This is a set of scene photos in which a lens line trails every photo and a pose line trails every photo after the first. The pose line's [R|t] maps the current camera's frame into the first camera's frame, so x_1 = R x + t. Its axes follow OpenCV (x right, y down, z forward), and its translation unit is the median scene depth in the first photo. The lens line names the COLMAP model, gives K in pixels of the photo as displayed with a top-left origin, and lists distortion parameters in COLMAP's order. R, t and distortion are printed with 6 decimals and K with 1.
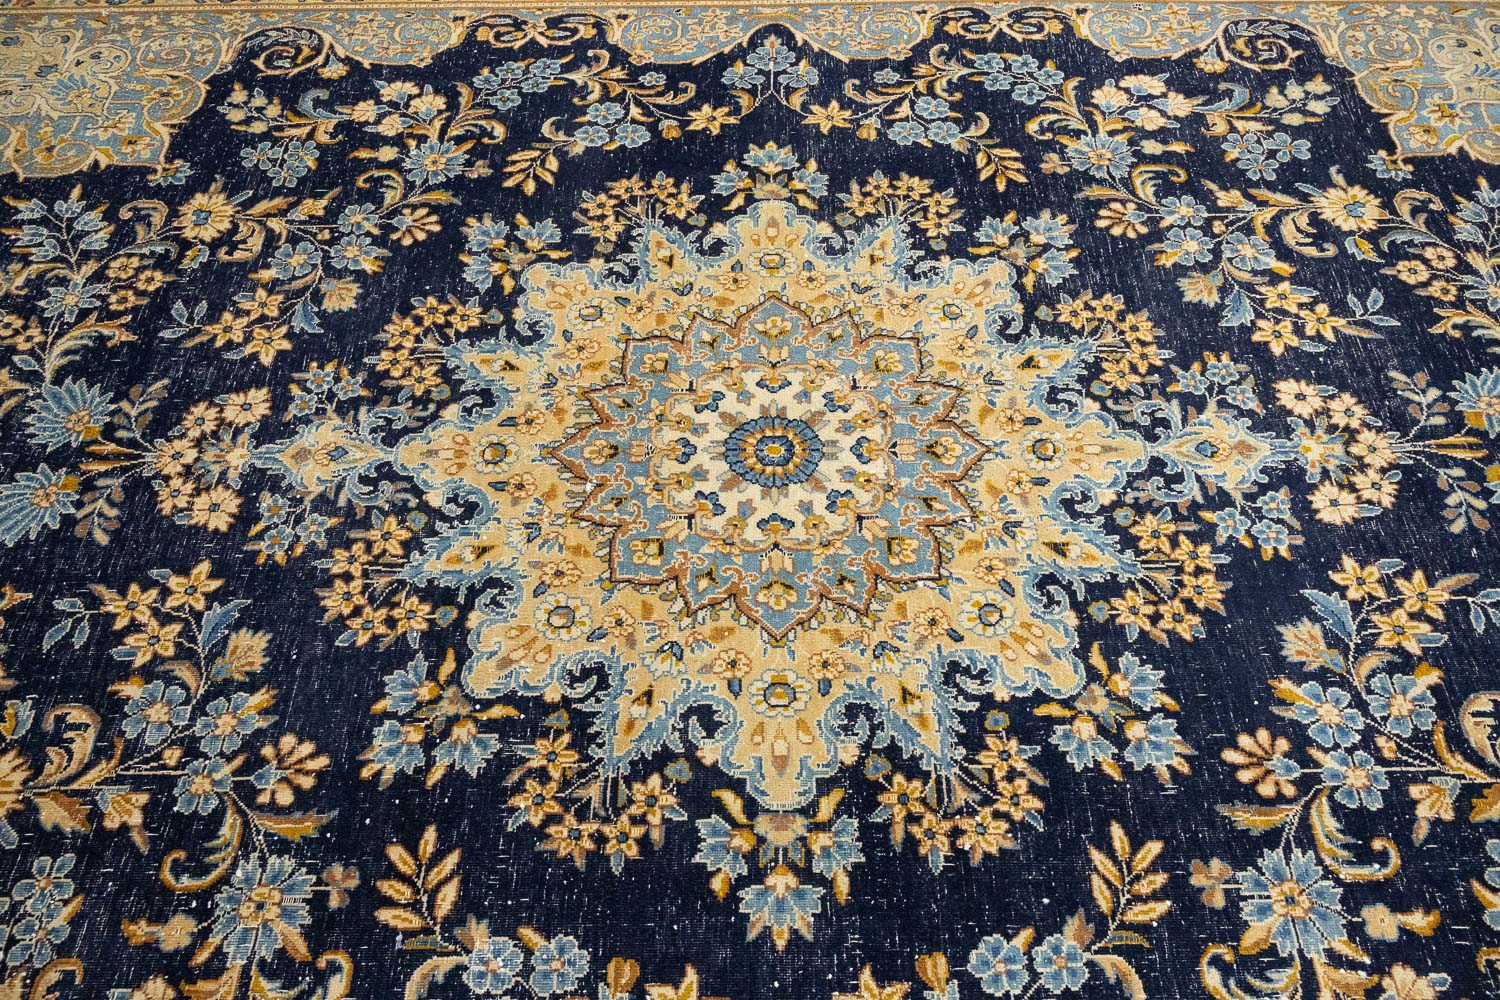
lens RADIAL K [[1239.6, 0, 743.8], [0, 1239.6, 502.9], [0, 0, 1]] dist [-0.000042, -0.001426]
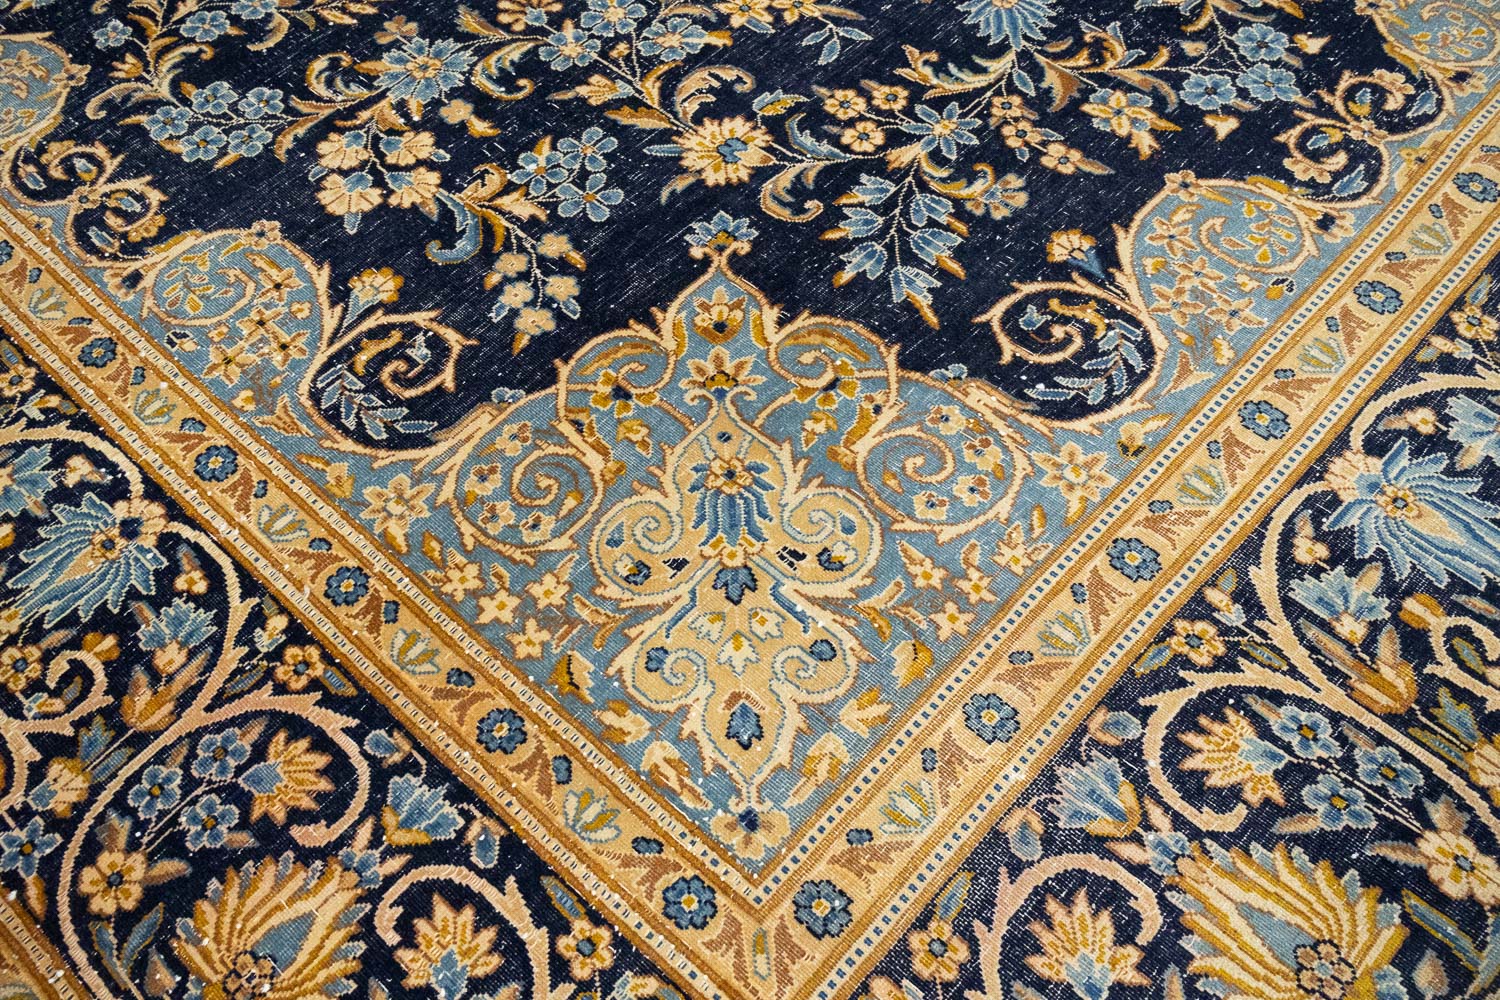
lens RADIAL K [[1239.6, 0, 745.8], [0, 1239.6, 504.5], [0, 0, 1]] dist [-0.000042, -0.001426]
pose [[0.732446, 0.575198, -0.364239, 1.004881], [-0.530972, 0.817467, 0.223198, 0.184828], [0.426136, 0.029920, 0.904164, 0.089831]]
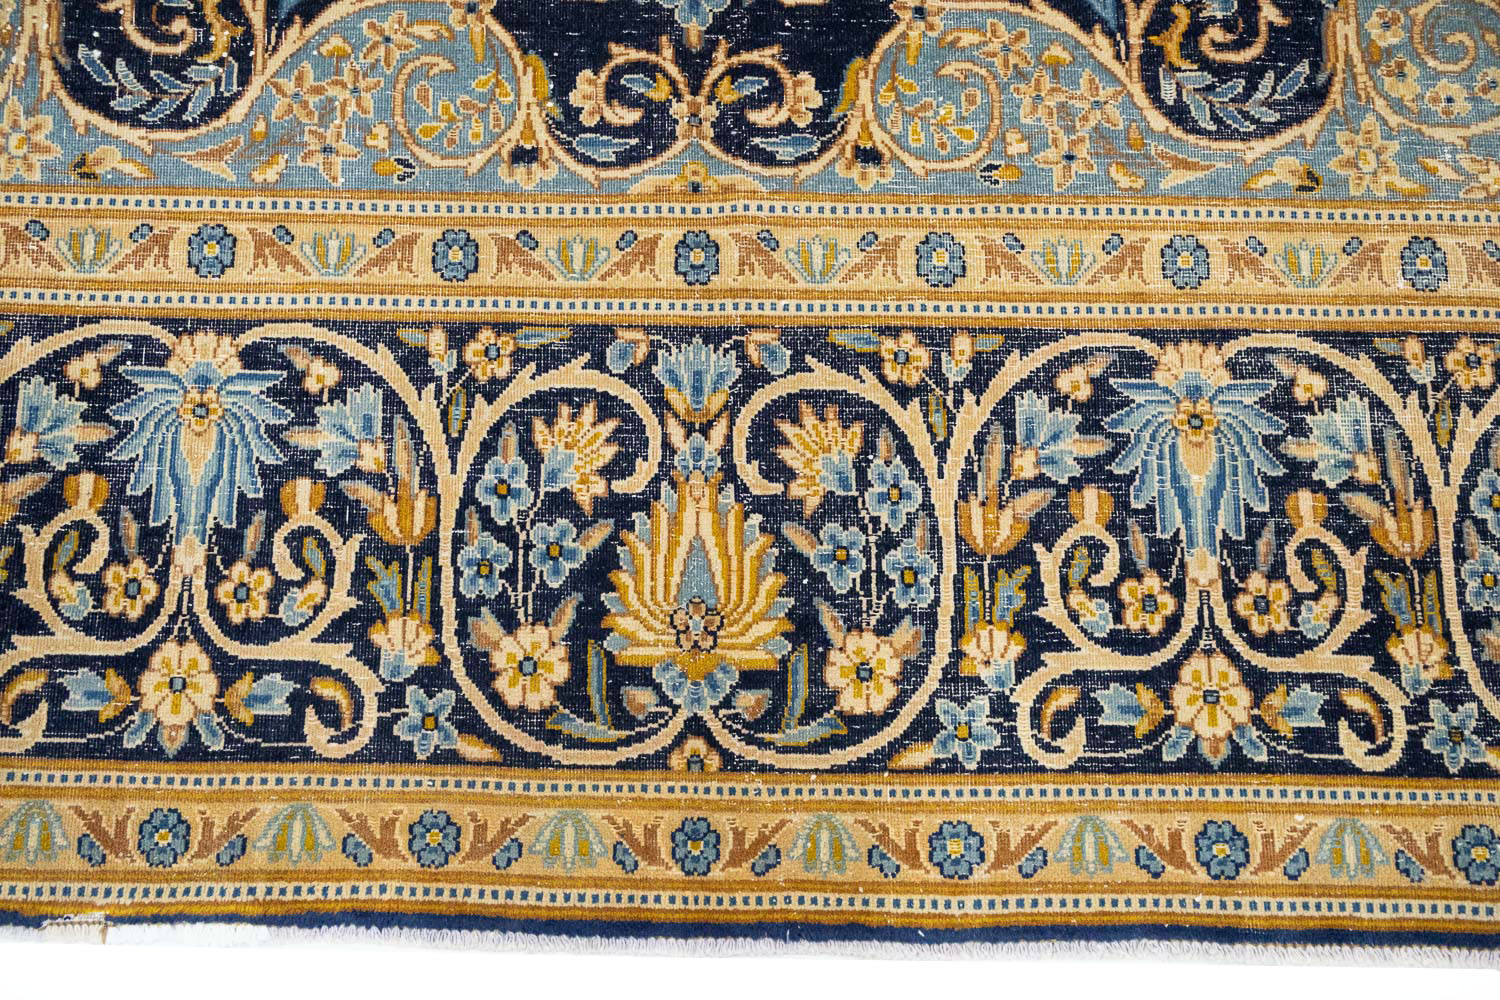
lens RADIAL K [[1239.6, 0, 748.0], [0, 1239.6, 487.4], [0, 0, 1]] dist [-0.000042, -0.001426]
pose [[0.015214, 0.985105, -0.171282, 1.163075], [-0.816271, 0.111170, 0.566871, -0.408489], [0.577468, 0.131188, 0.805804, 0.513884]]
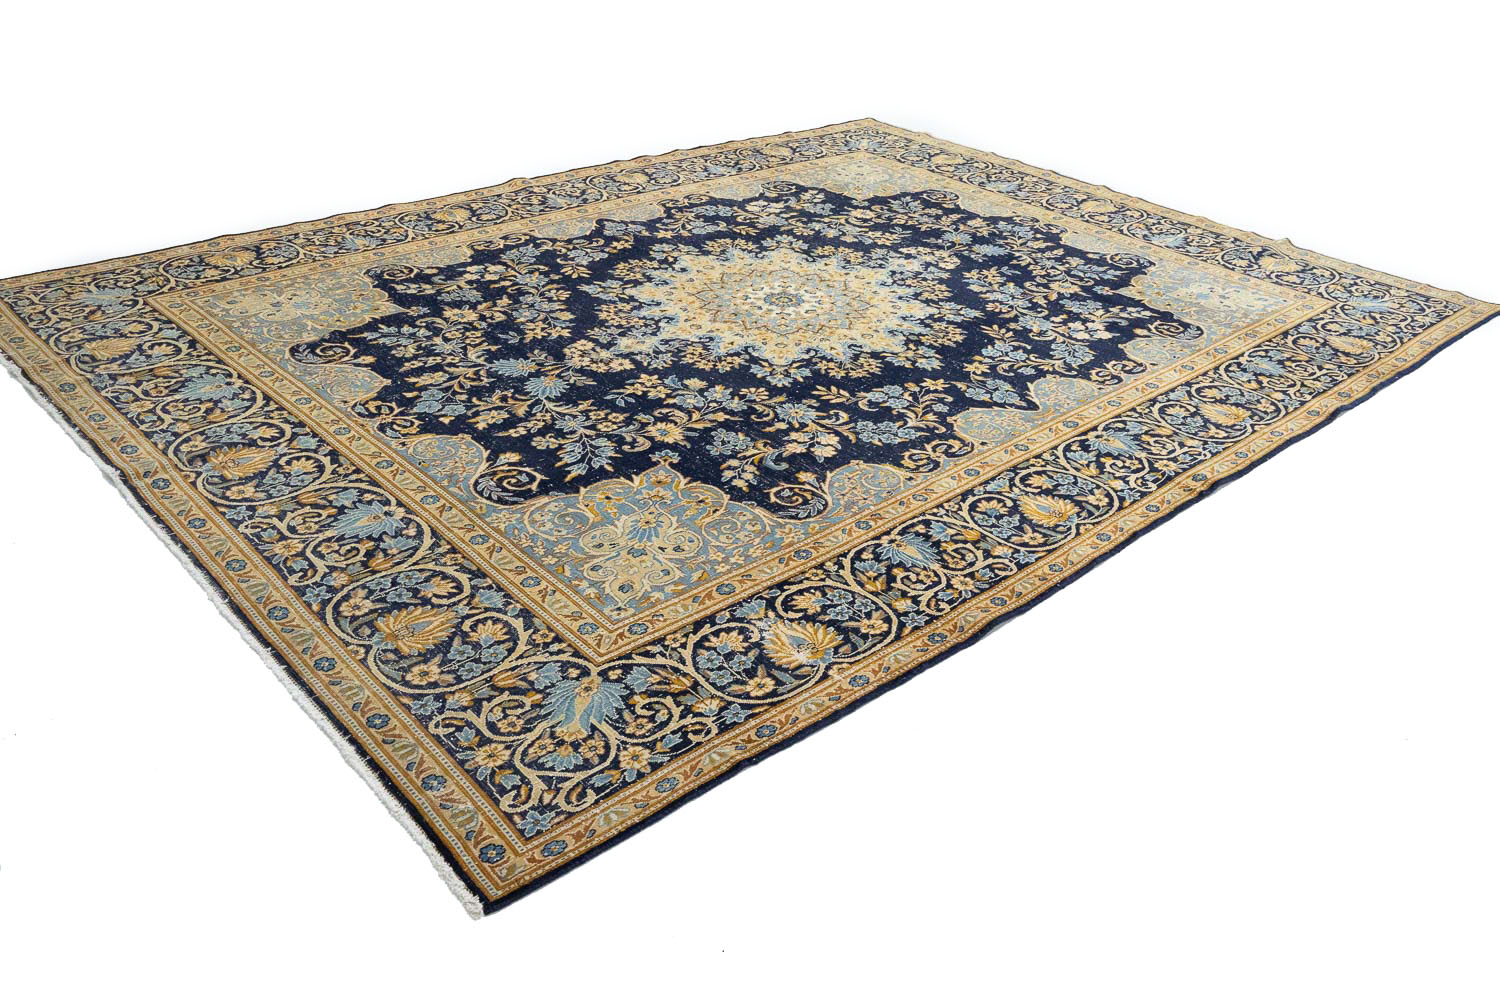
lens RADIAL K [[1239.6, 0, 742.0], [0, 1239.6, 489.2], [0, 0, 1]] dist [-0.000042, -0.001426]
pose [[0.732741, -0.294023, 0.613711, -1.617387], [0.507267, 0.837154, -0.204580, 0.716240], [-0.453620, 0.461219, 0.762565, -0.632950]]
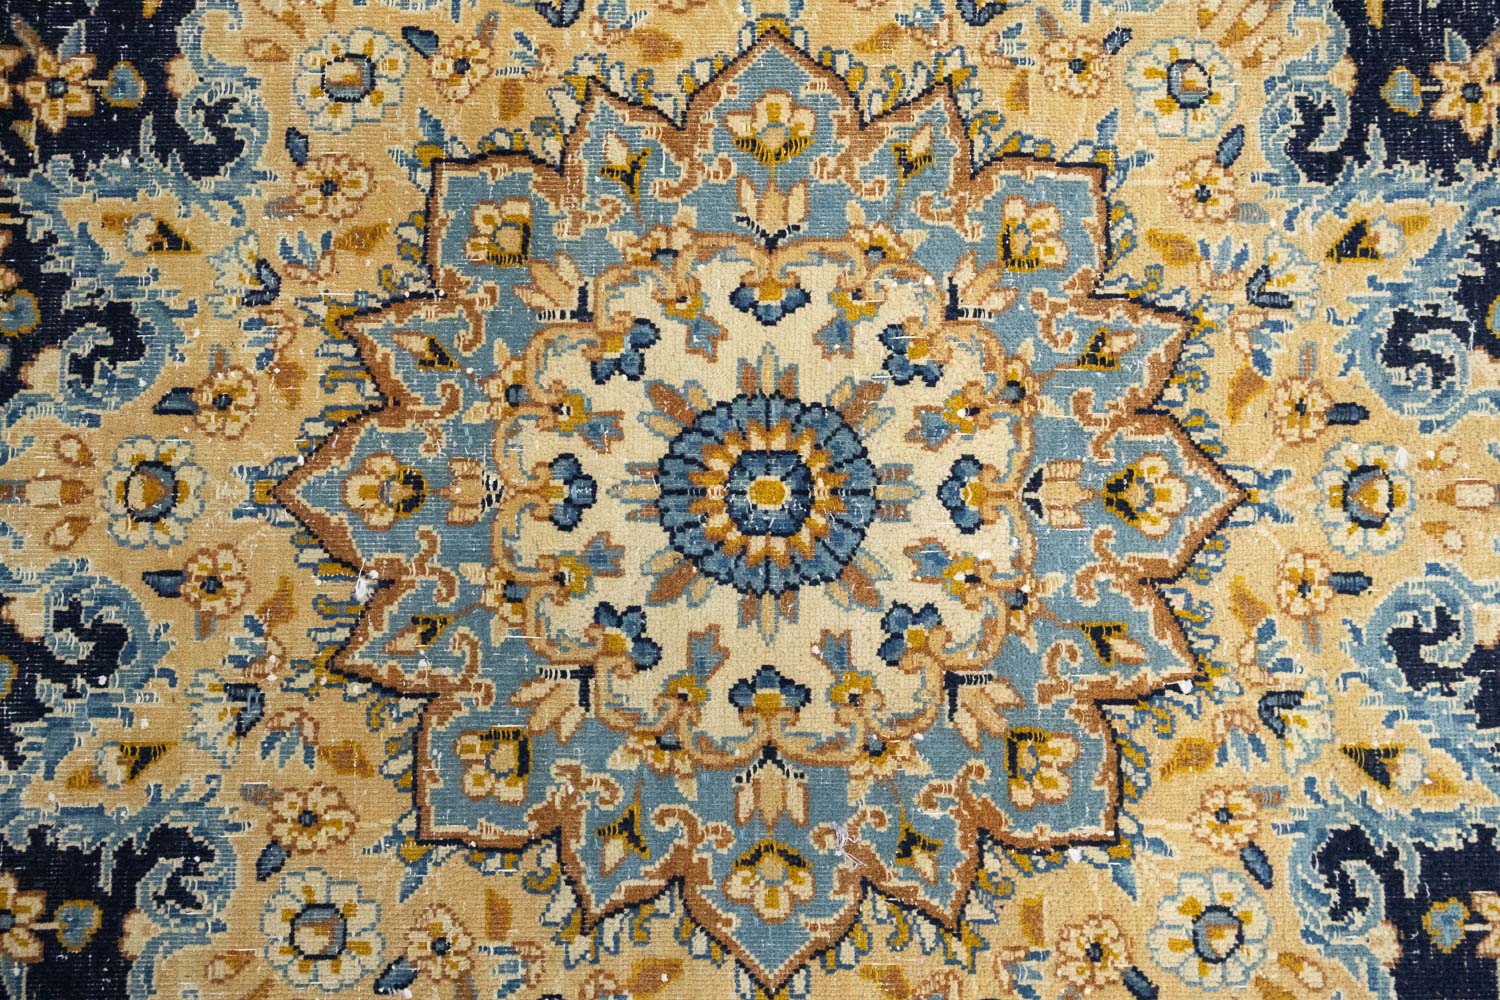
lens RADIAL K [[1239.6, 0, 747.9], [0, 1239.6, 497.5], [0, 0, 1]] dist [-0.000042, -0.001426]
pose [[0.999975, -0.000462, 0.007051, 0.013622], [-0.003097, 0.868239, 0.496137, -0.262686], [-0.006351, -0.496147, 0.868215, 0.603876]]
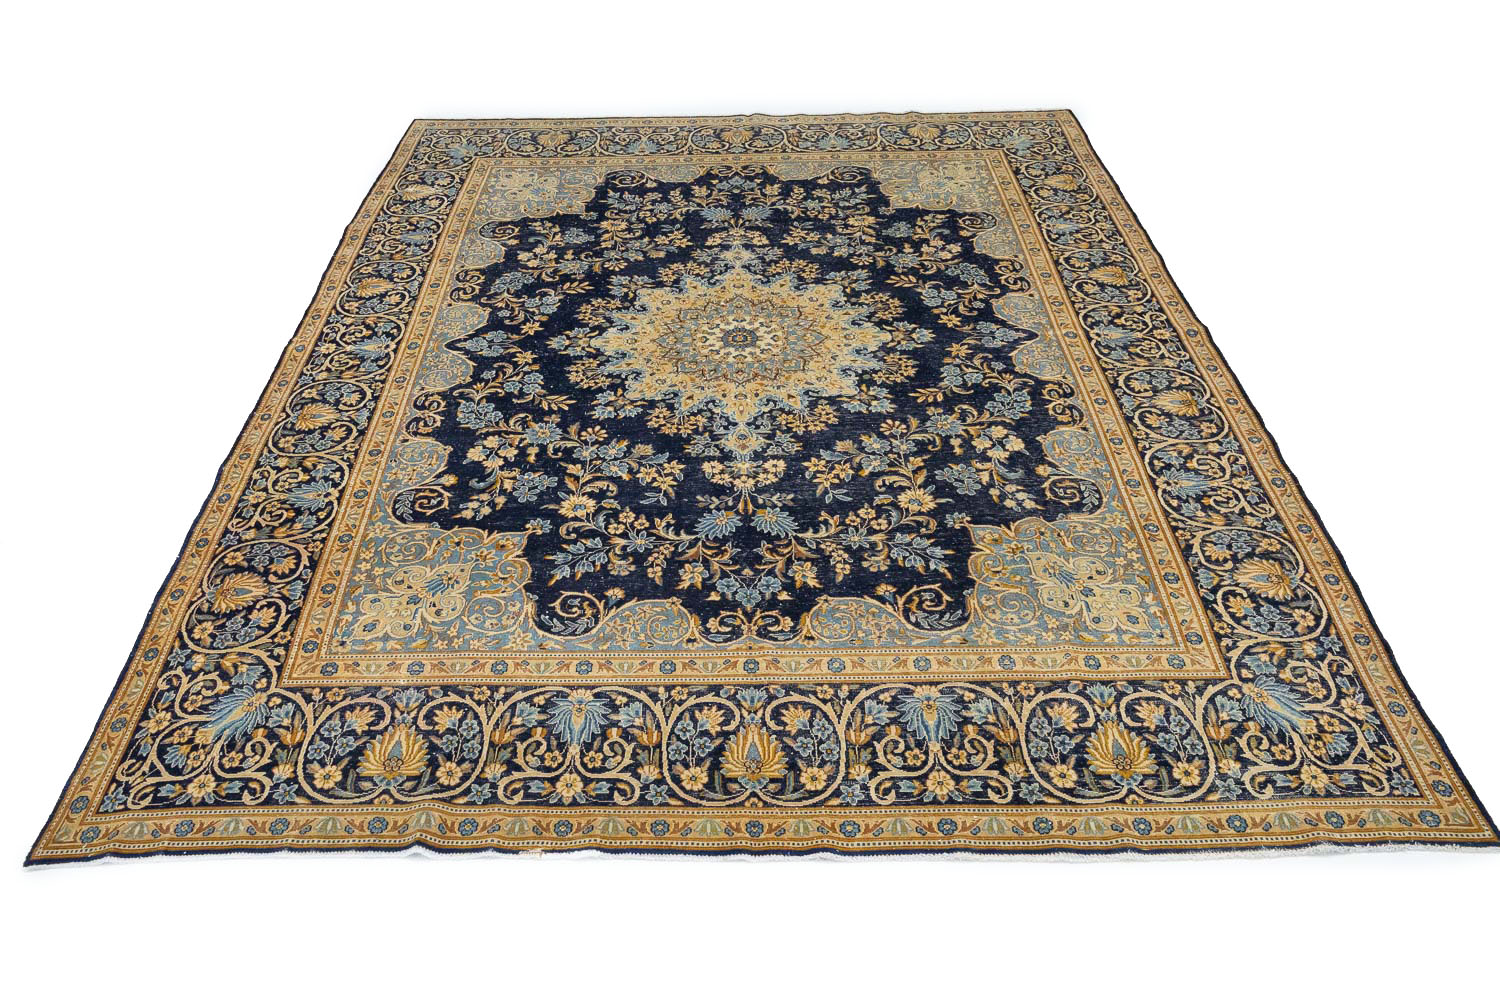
lens RADIAL K [[1239.6, 0, 734.5], [0, 1239.6, 512.3], [0, 0, 1]] dist [-0.000042, -0.001426]
pose [[0.014349, 0.633337, -0.773743, 2.184795], [-0.792892, 0.478663, 0.377100, -0.809063], [0.609194, 0.608083, 0.509036, -0.074432]]
